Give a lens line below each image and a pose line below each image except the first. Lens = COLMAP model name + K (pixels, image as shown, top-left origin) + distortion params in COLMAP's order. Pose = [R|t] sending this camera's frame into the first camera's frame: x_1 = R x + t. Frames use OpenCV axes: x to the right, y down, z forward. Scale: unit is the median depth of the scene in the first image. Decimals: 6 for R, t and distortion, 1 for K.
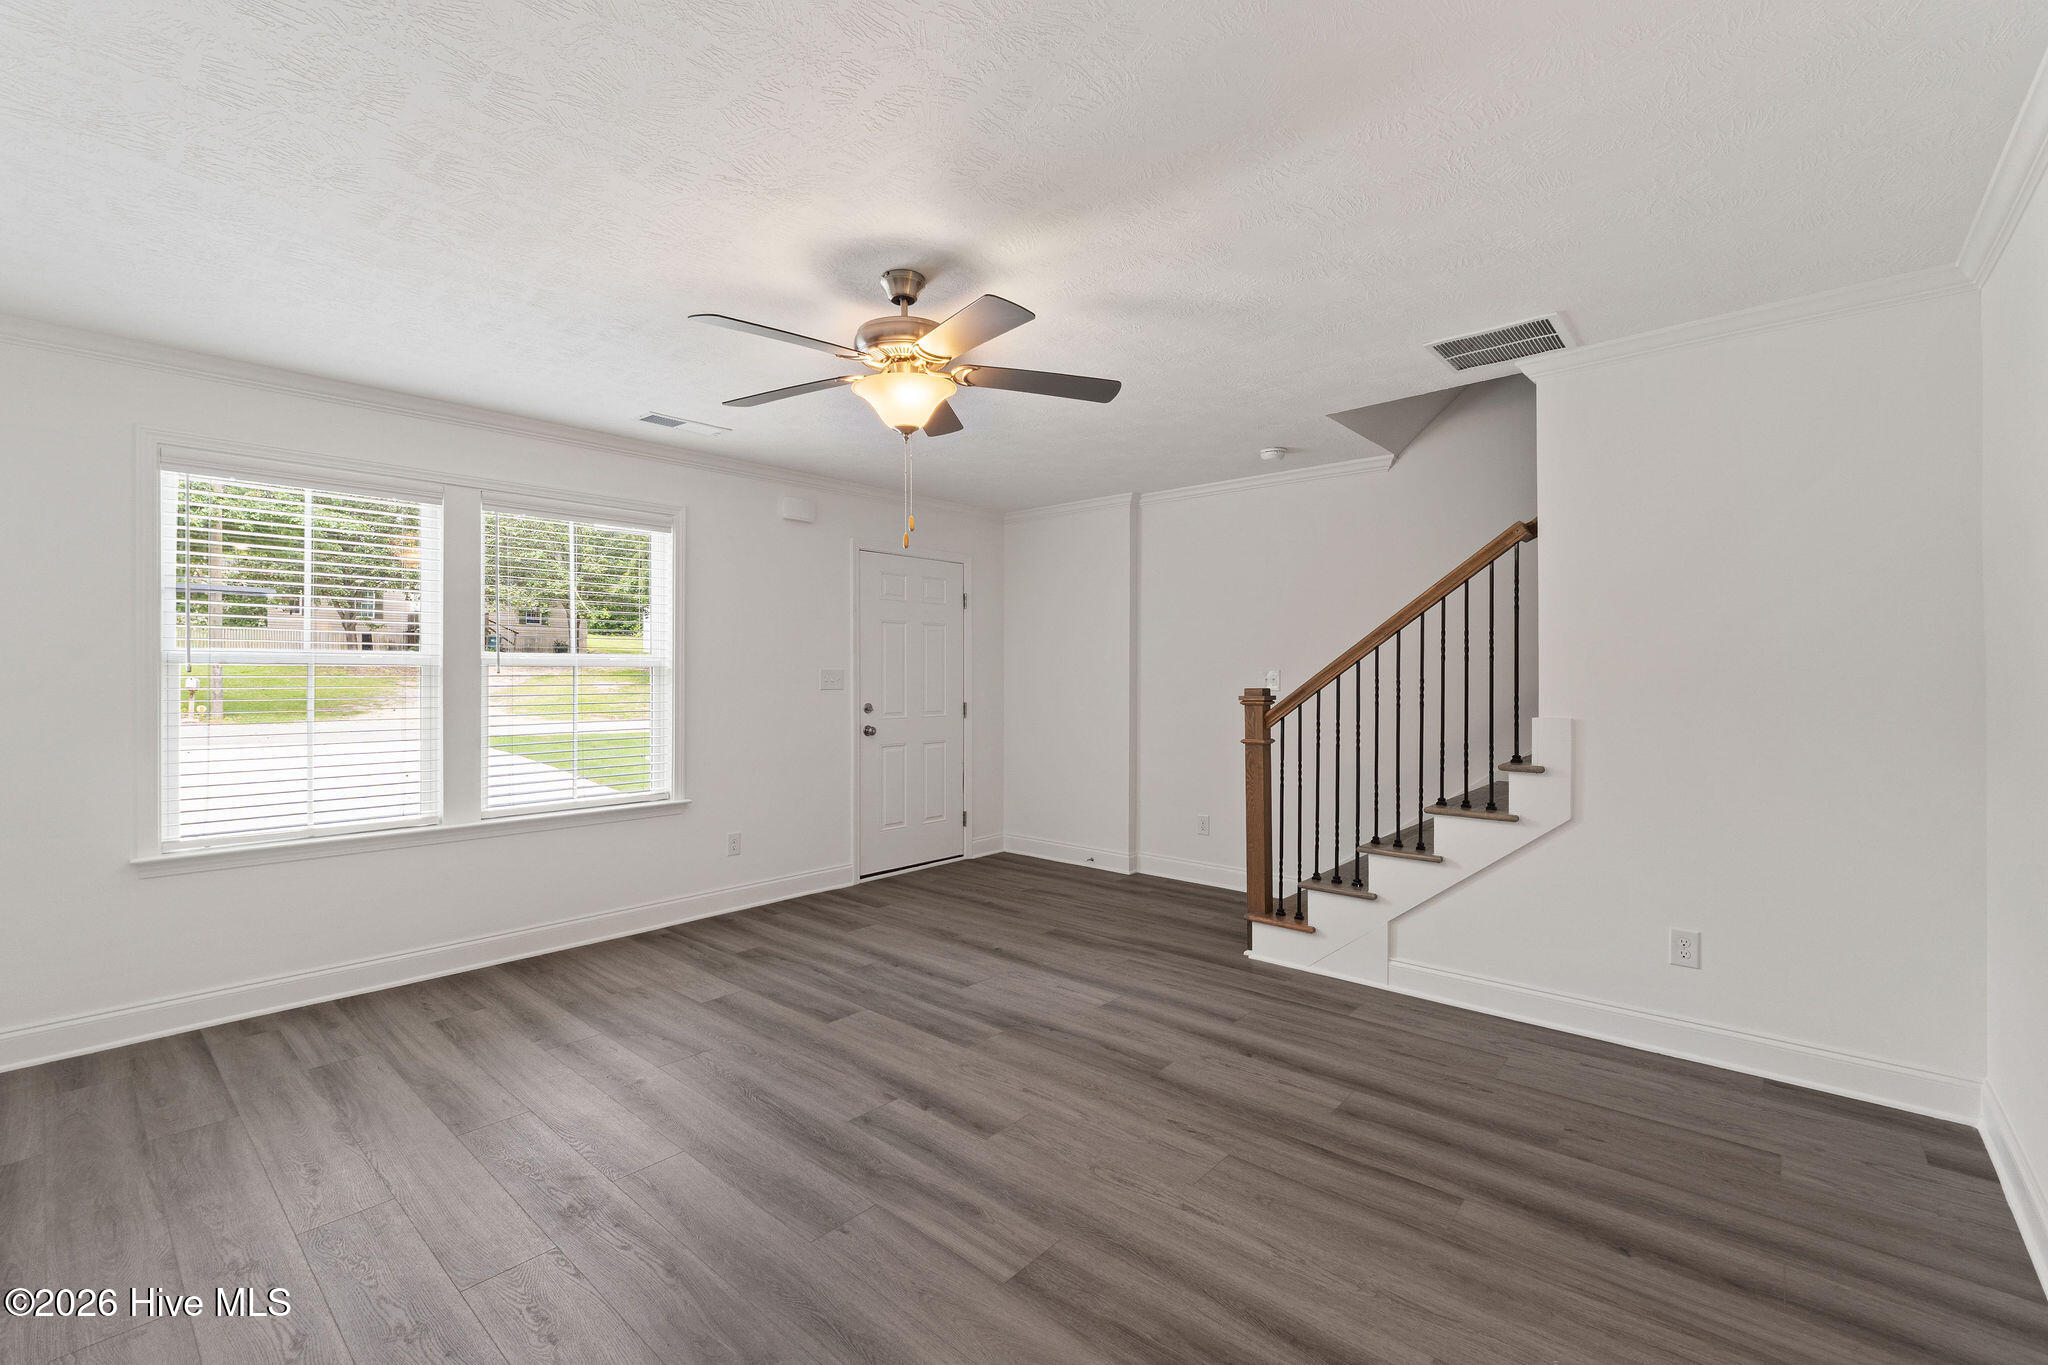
lens RADIAL K [[866.6, 0, 1019.3], [0, 866.6, 677.9], [0, 0, 1]] dist [-0.000441, -0.000740]
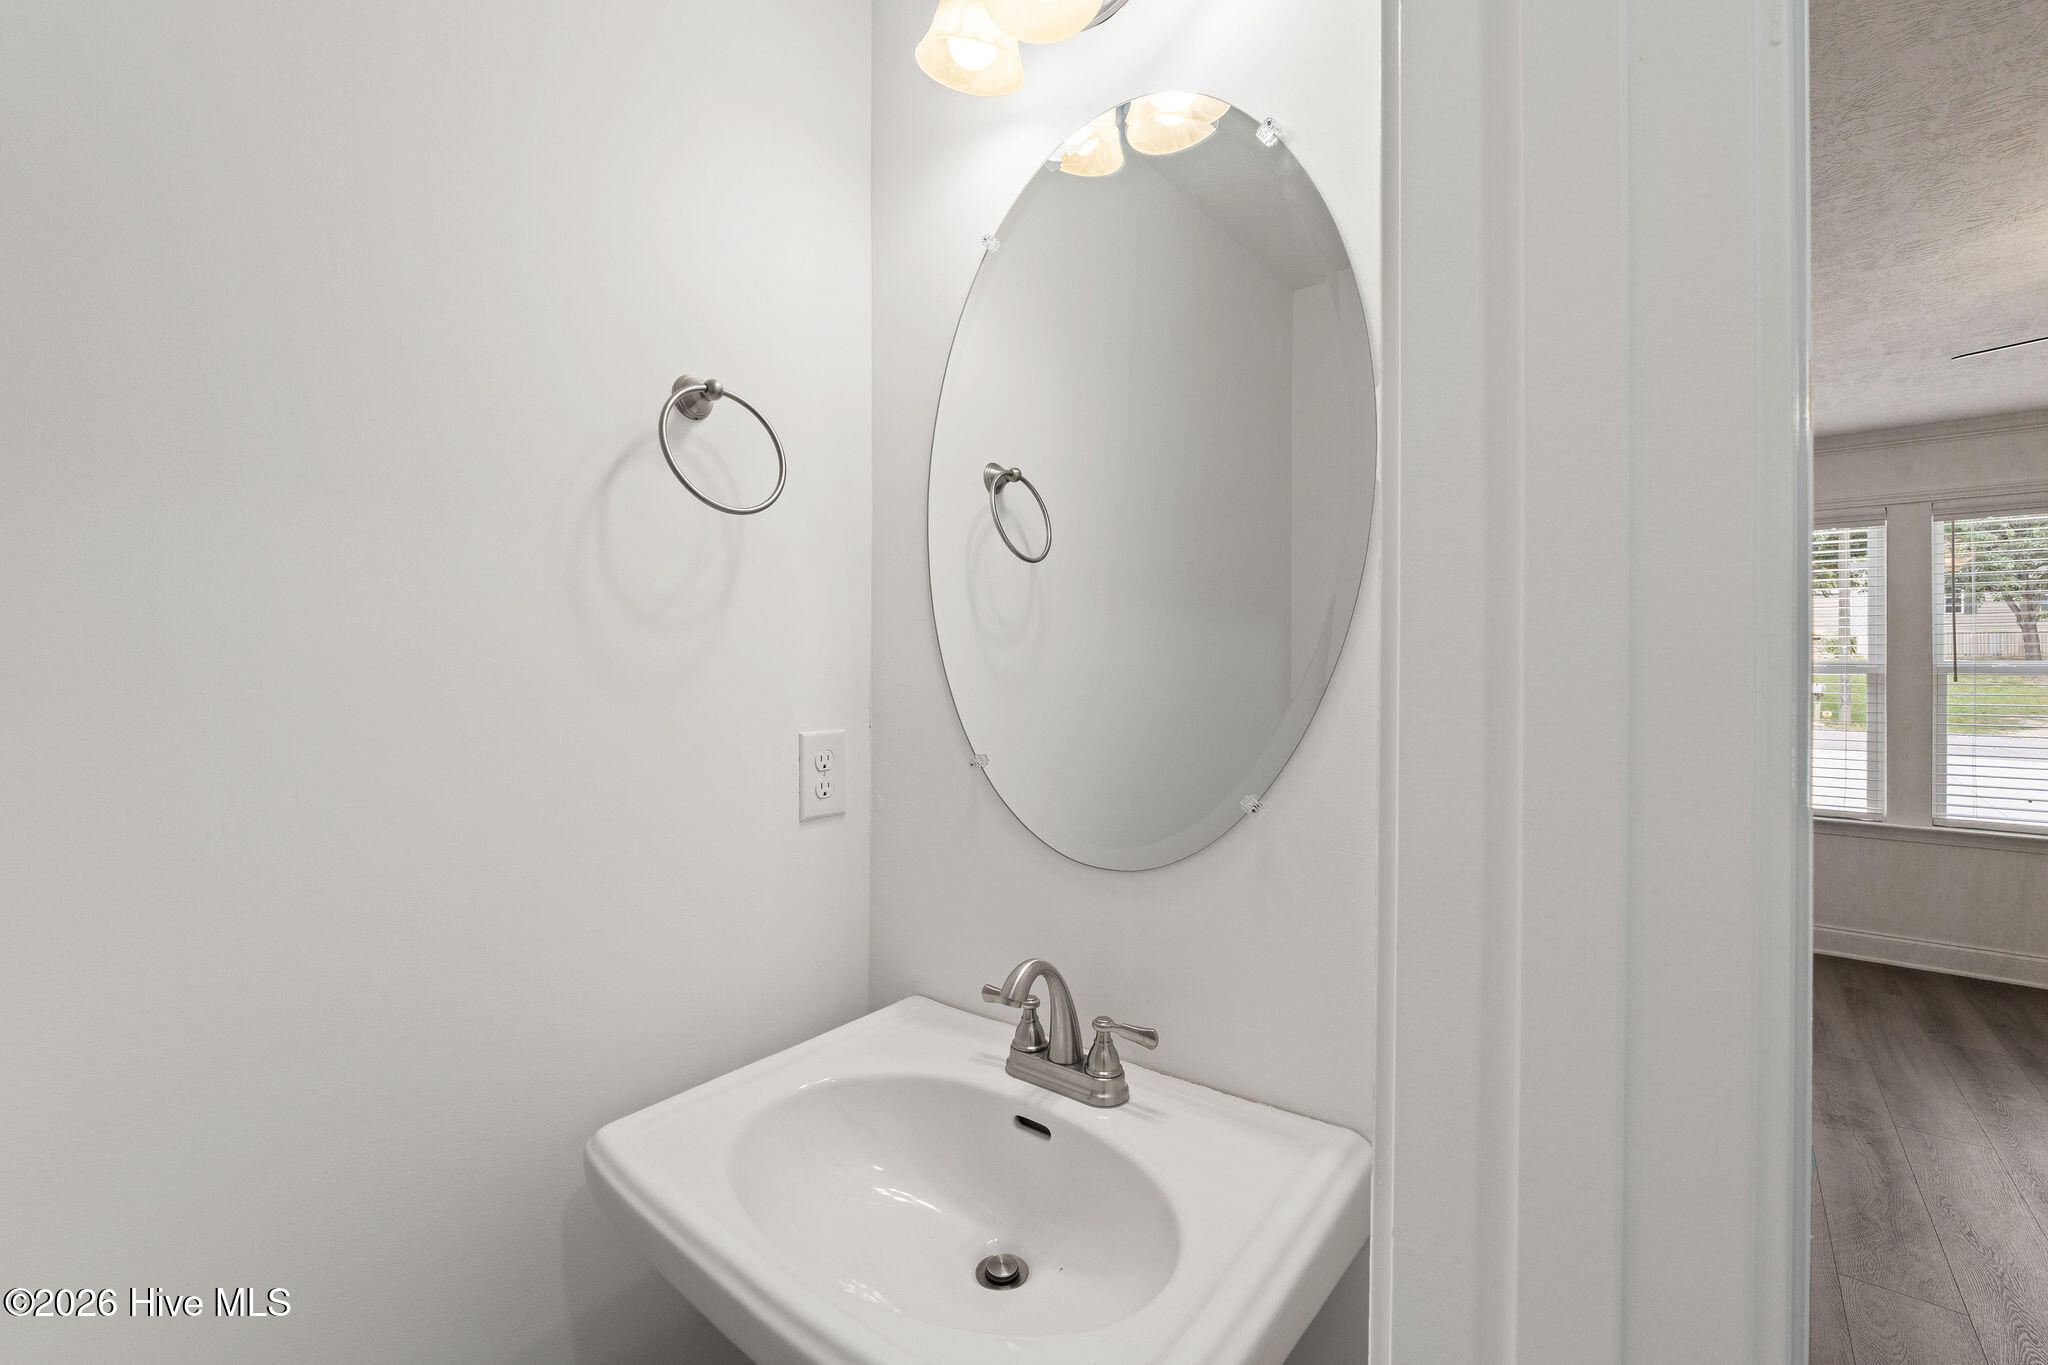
lens RADIAL K [[866.6, 0, 1018.9], [0, 866.6, 679.1], [0, 0, 1]] dist [-0.000441, -0.000740]
pose [[0.030390, 0.000015, -0.999538, 0.375599], [-0.005041, 0.999987, -0.000138, -0.002593], [0.999525, 0.005043, 0.030390, -0.110441]]
